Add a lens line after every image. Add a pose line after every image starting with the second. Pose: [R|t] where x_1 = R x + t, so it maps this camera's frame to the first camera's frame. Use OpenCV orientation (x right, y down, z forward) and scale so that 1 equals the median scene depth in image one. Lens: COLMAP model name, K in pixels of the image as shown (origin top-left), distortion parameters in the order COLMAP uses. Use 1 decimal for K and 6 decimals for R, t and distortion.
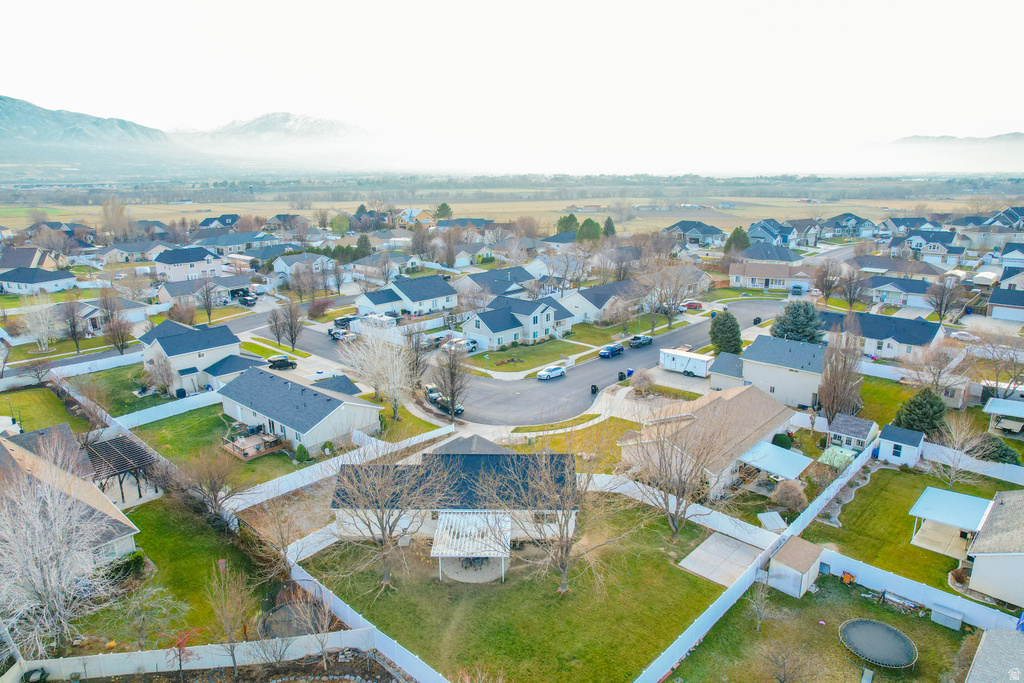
lens RADIAL K [[660.4, 0, 506.1], [0, 660.4, 341.8], [0, 0, 1]] dist [-0.085237, 0.079811]
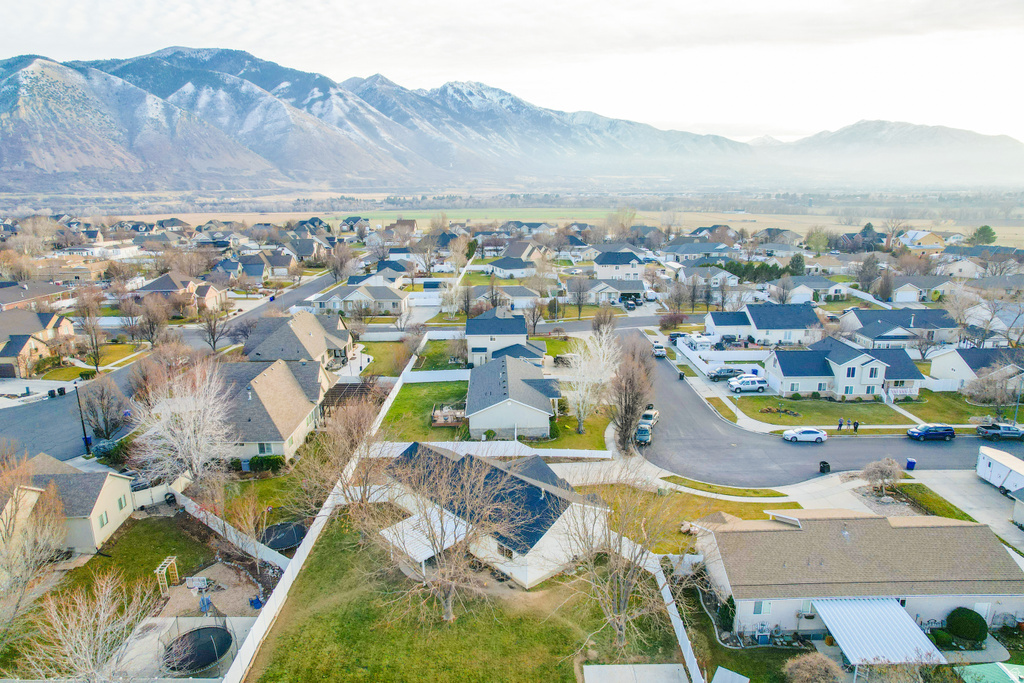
lens RADIAL K [[660.4, 0, 506.1], [0, 660.4, 341.8], [0, 0, 1]] dist [-0.085237, 0.079811]
pose [[0.675107, 0.169898, -0.717890, 0.289167], [-0.182189, 0.981374, 0.060924, -0.036747], [0.714869, 0.089662, 0.693486, 0.132435]]
